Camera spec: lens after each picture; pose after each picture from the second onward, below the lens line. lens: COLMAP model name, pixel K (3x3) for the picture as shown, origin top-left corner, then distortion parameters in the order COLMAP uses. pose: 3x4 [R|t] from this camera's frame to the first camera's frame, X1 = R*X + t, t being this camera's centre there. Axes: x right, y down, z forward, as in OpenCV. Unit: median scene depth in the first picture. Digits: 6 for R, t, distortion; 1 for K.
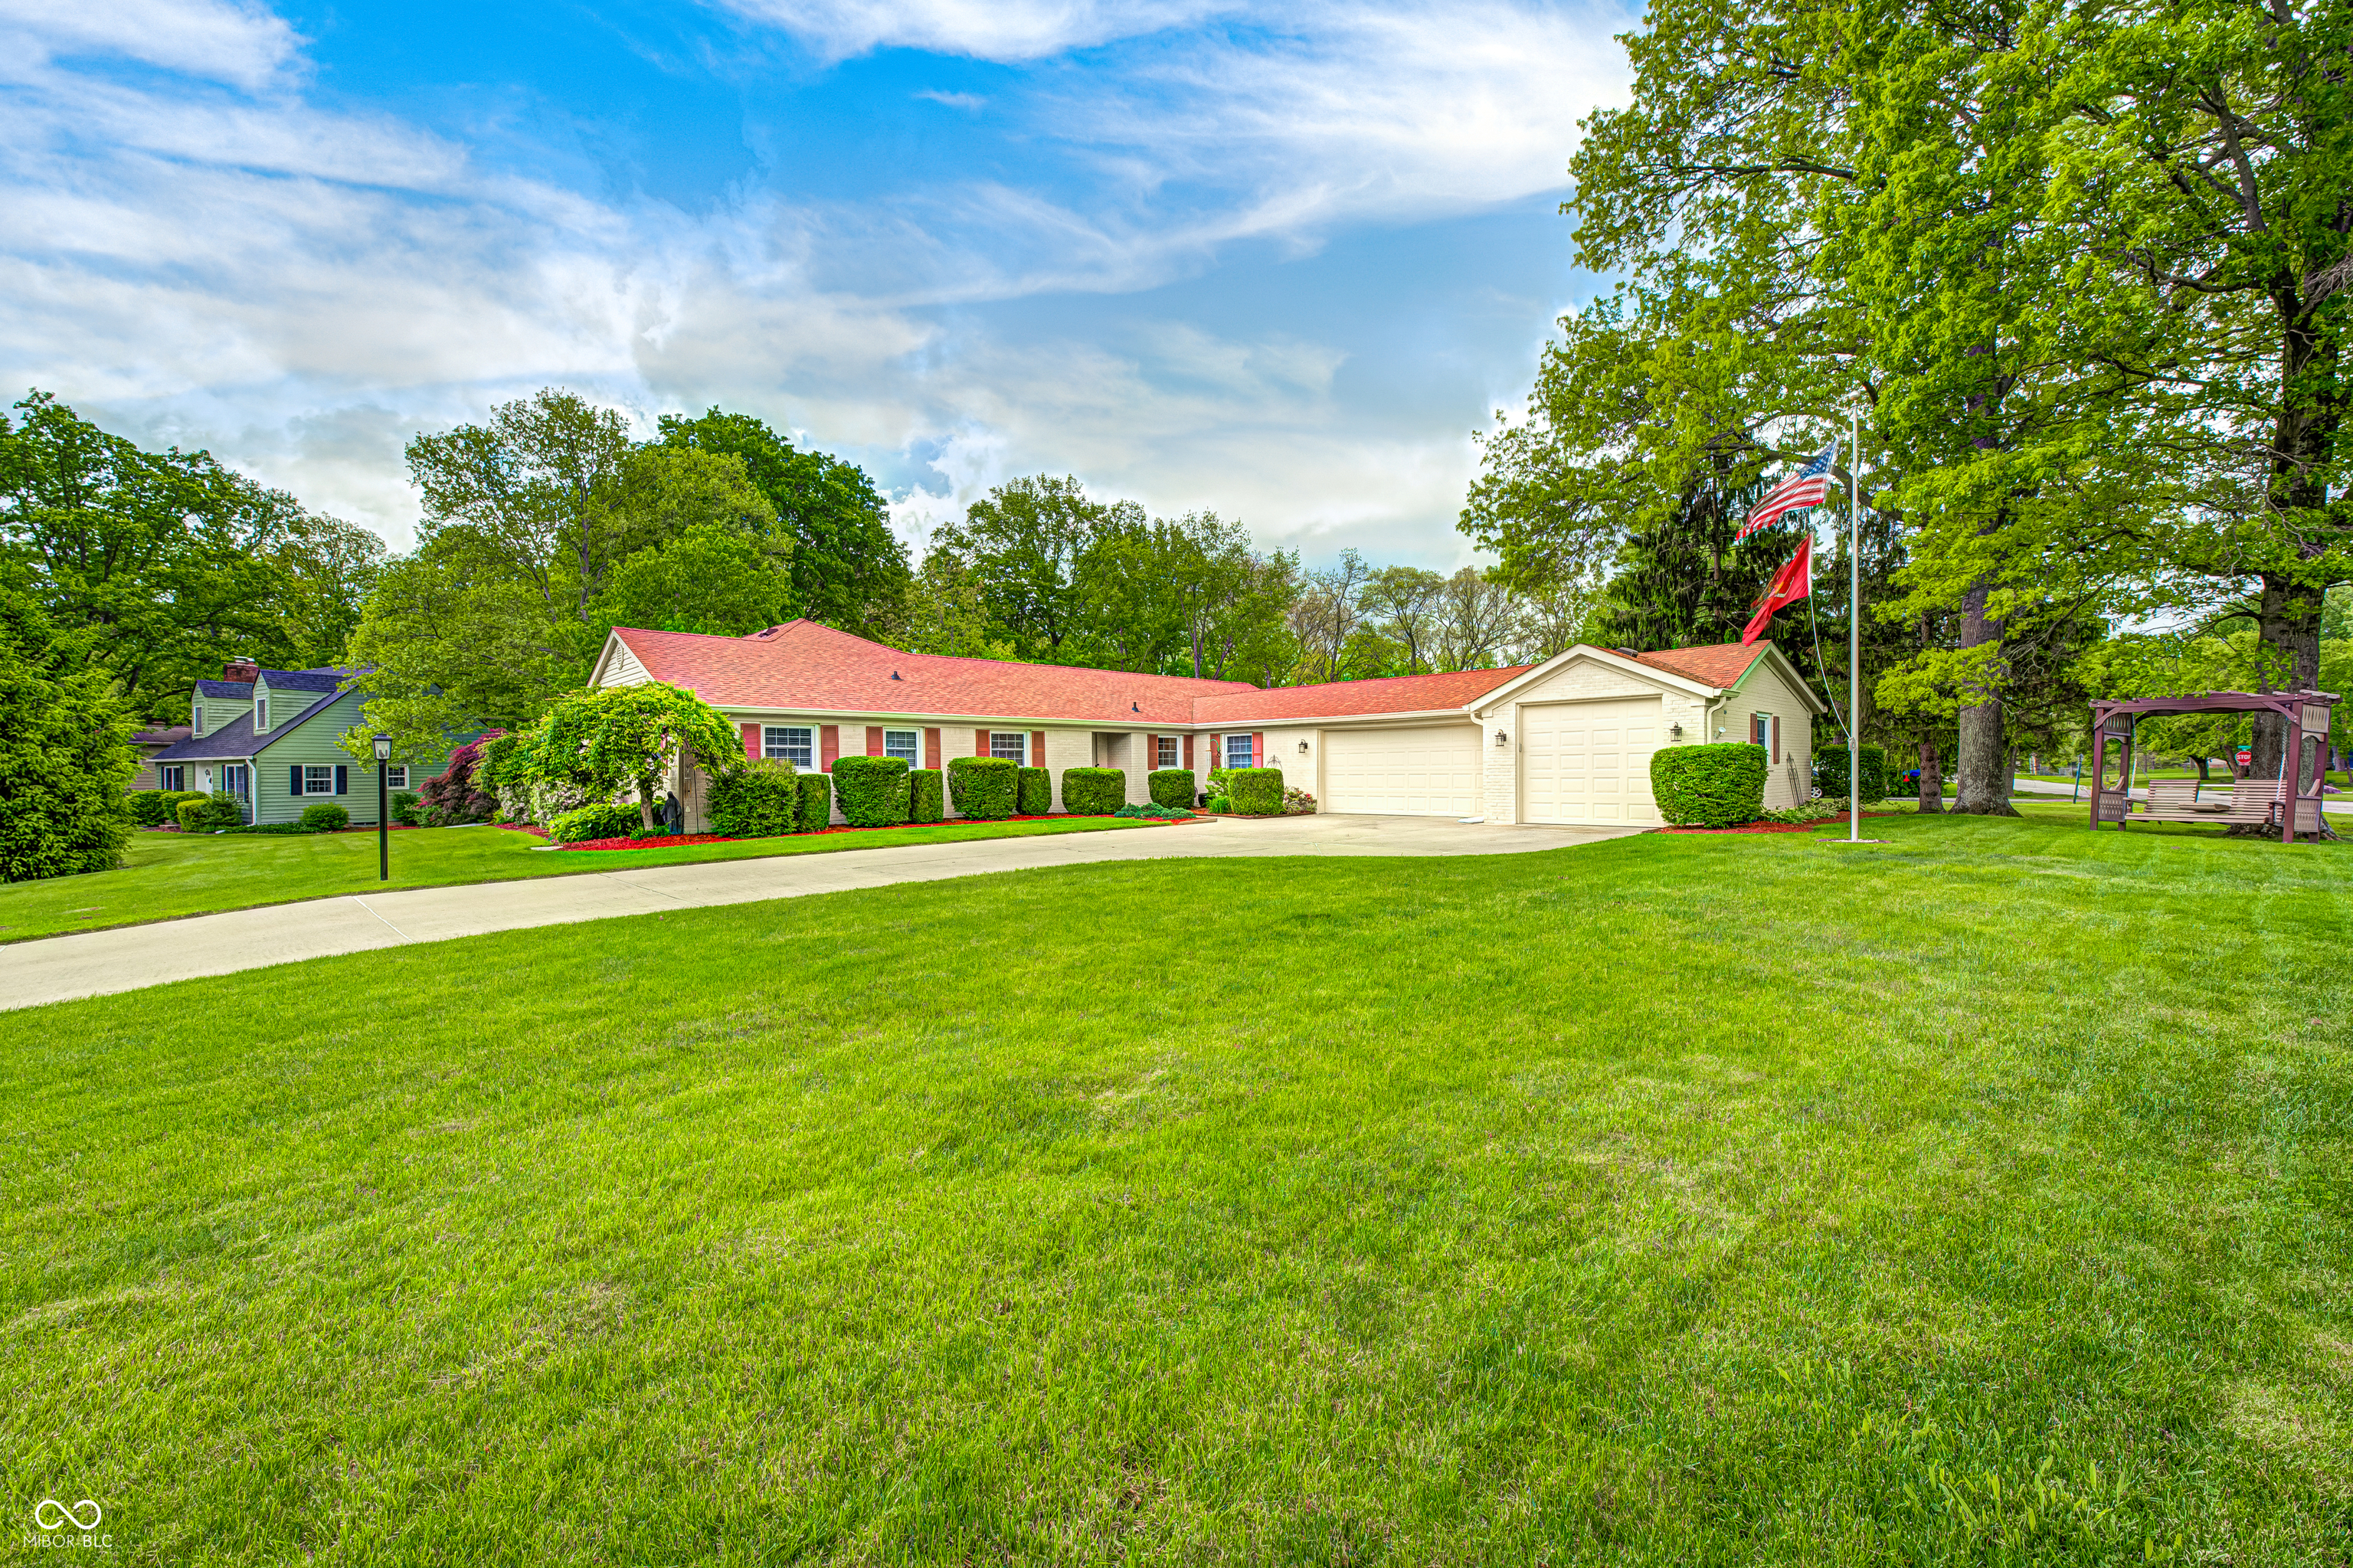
lens RADIAL K [[934.3, 0, 1176.5], [0, 934.3, 784.0], [0, 0, 1]] dist [-0.002108, -0.000174]
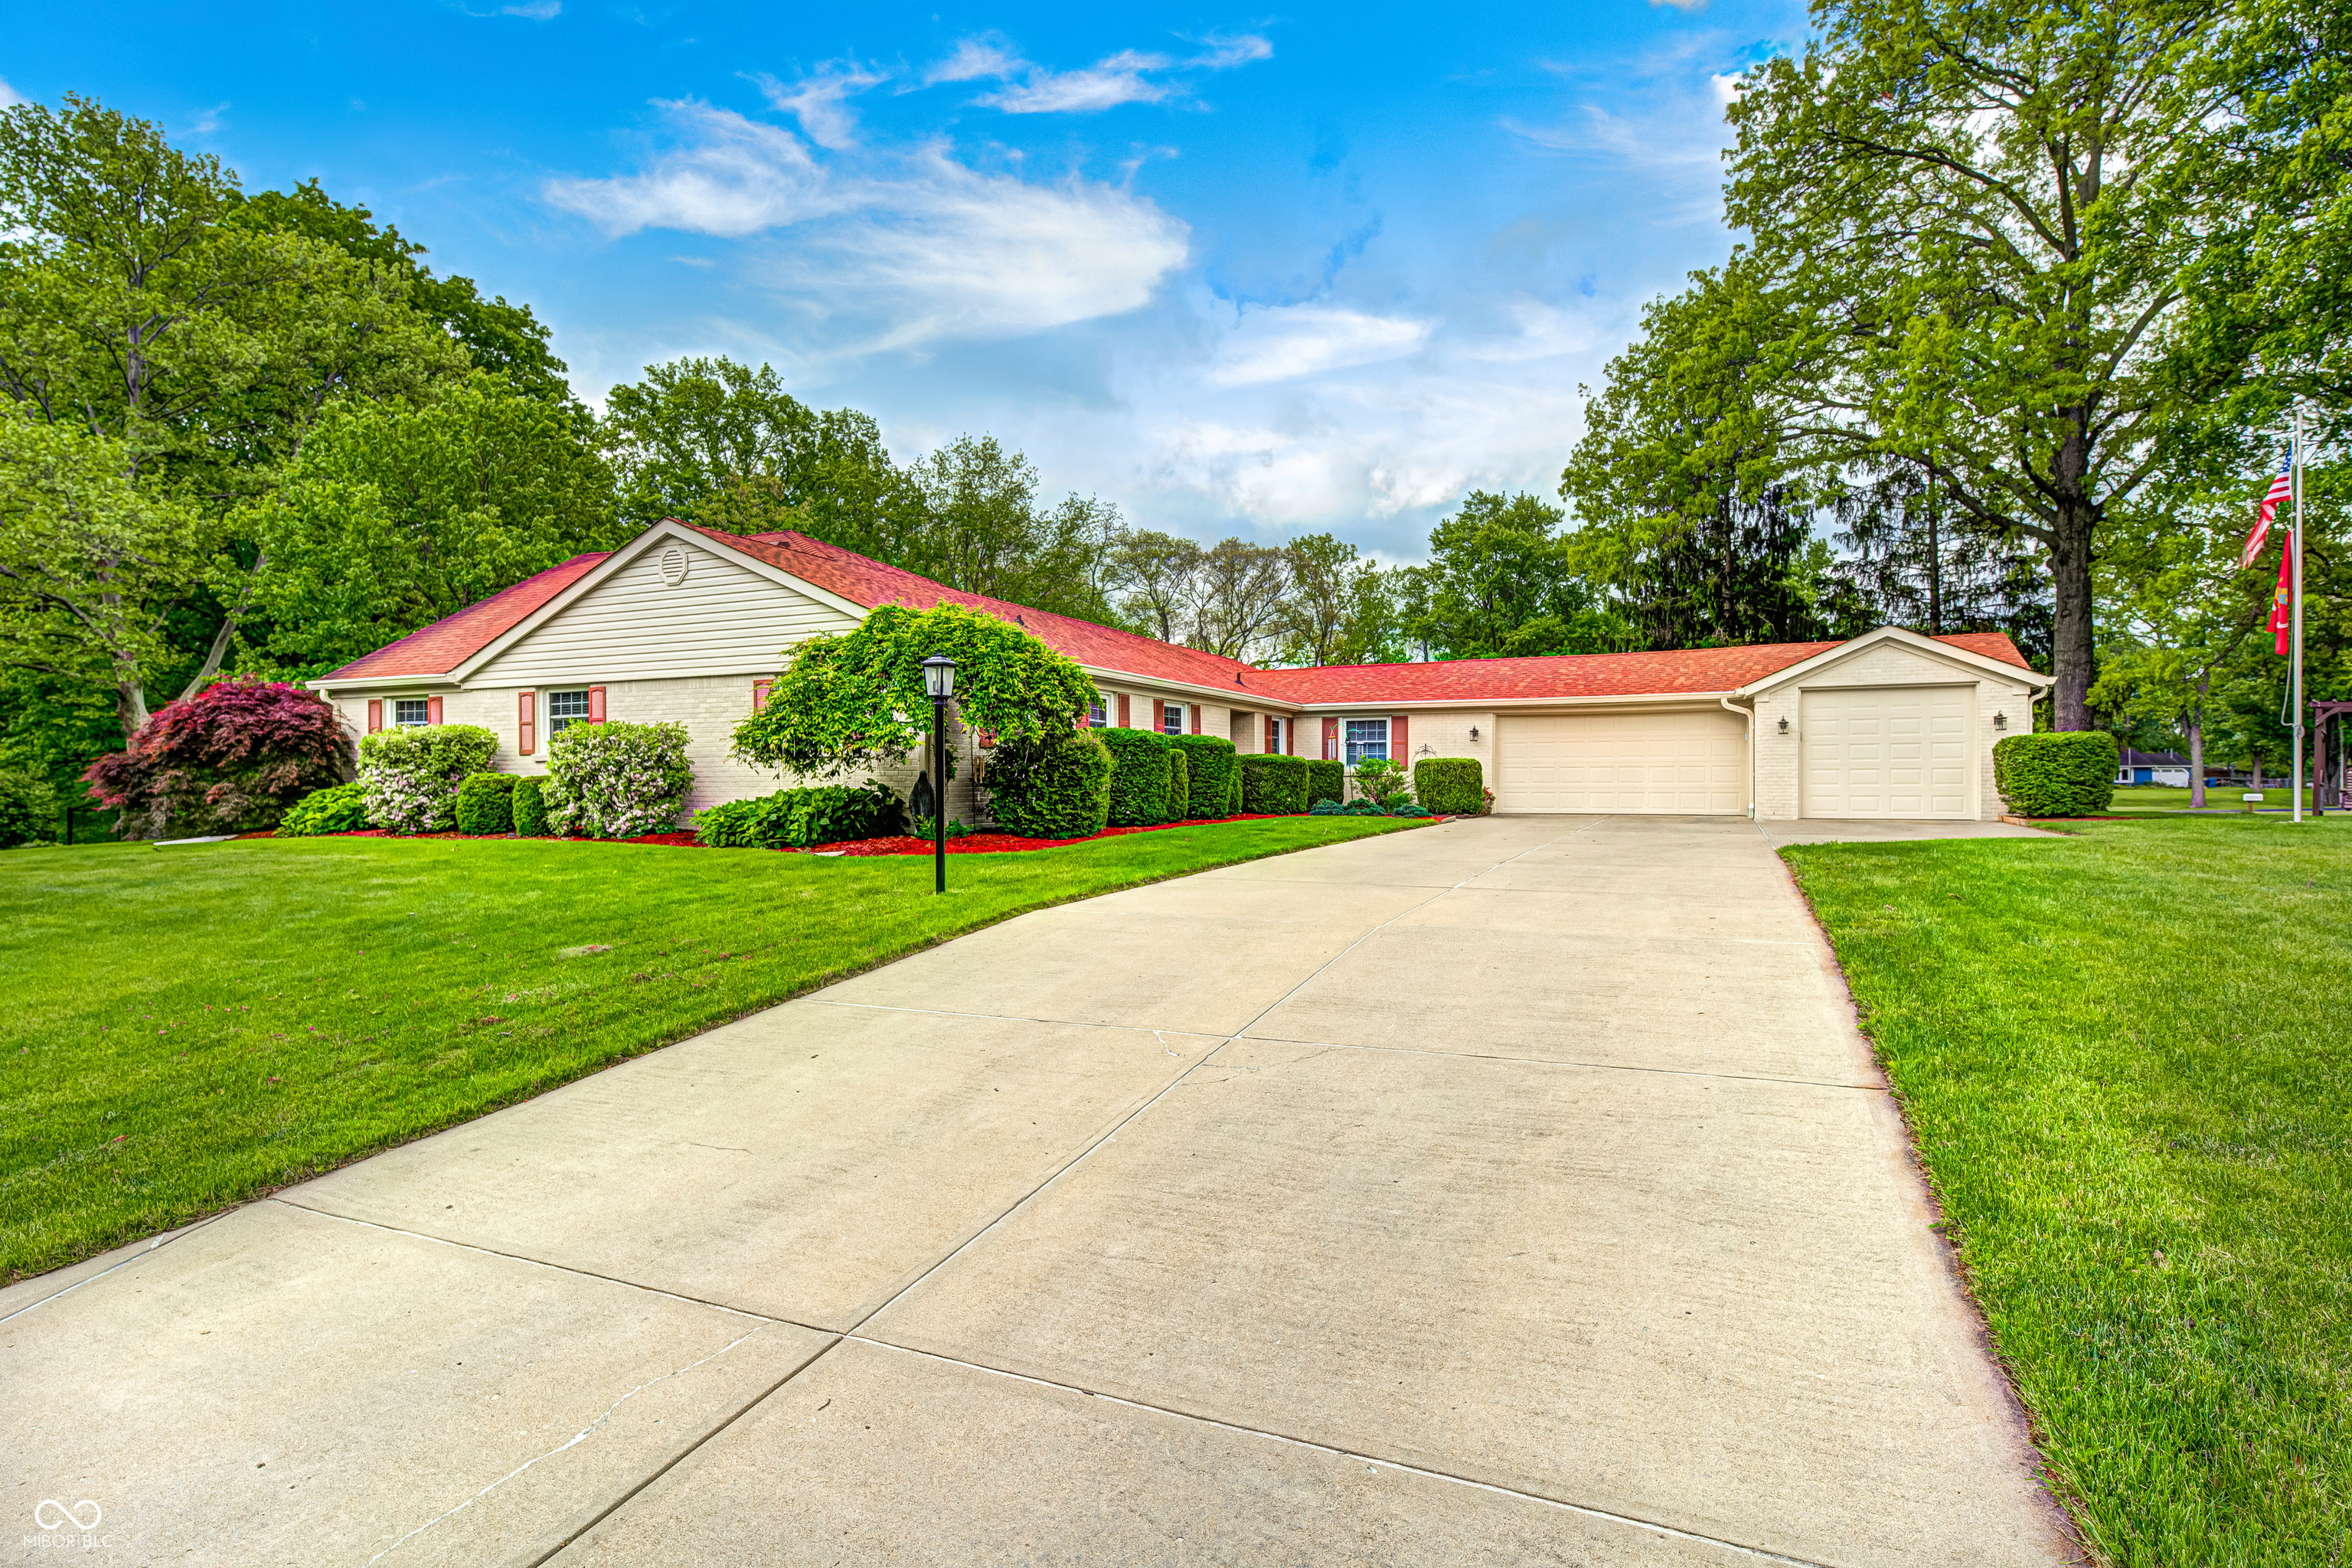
lens RADIAL K [[1207.0, 0, 1176.0], [0, 1207.0, 784.0], [0, 0, 1]] dist [0.003381, 0.000102]
pose [[0.933005, 0.009183, 0.359746, -0.674276], [-0.002521, 0.999817, -0.018984, 0.033918], [-0.359855, 0.016805, 0.932857, 0.129843]]
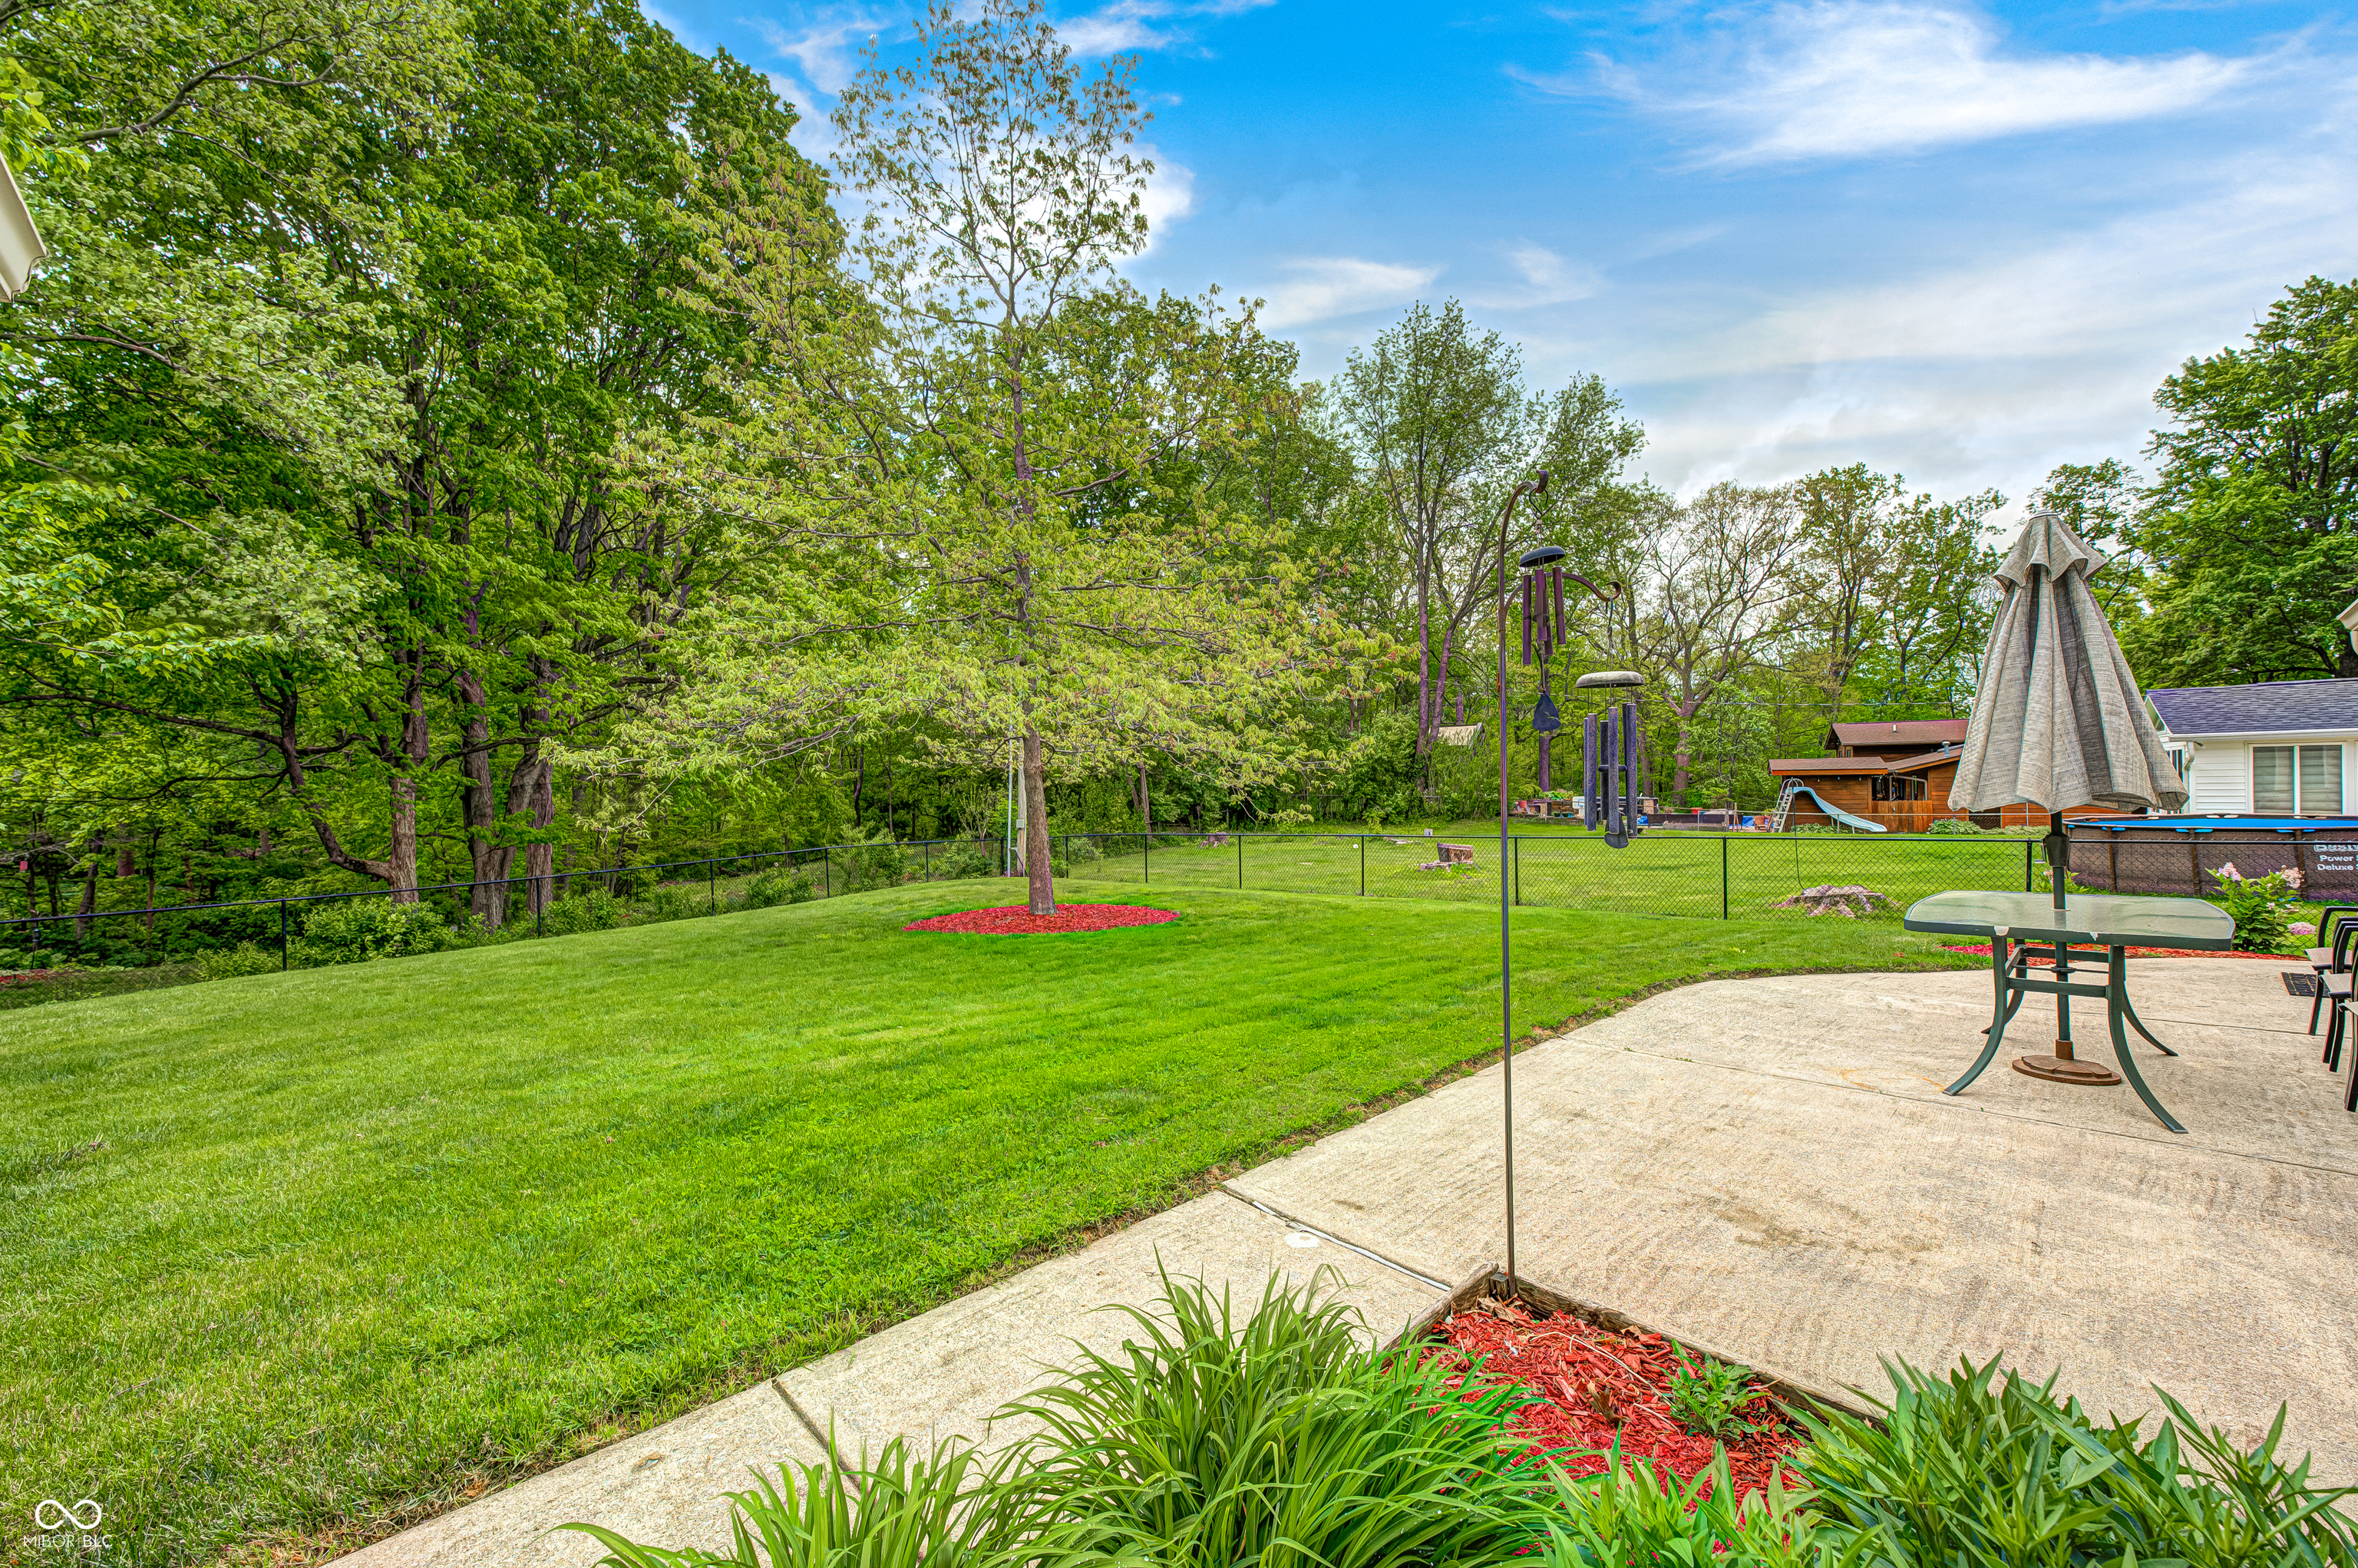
lens RADIAL K [[936.2, 0, 1179.0], [0, 936.2, 784.0], [0, 0, 1]] dist [-0.002108, -0.000174]
pose [[0.999958, -0.008100, 0.004201, -0.470408], [0.008175, 0.999798, -0.018341, -0.041478], [-0.004052, 0.018374, 0.999823, 1.924239]]
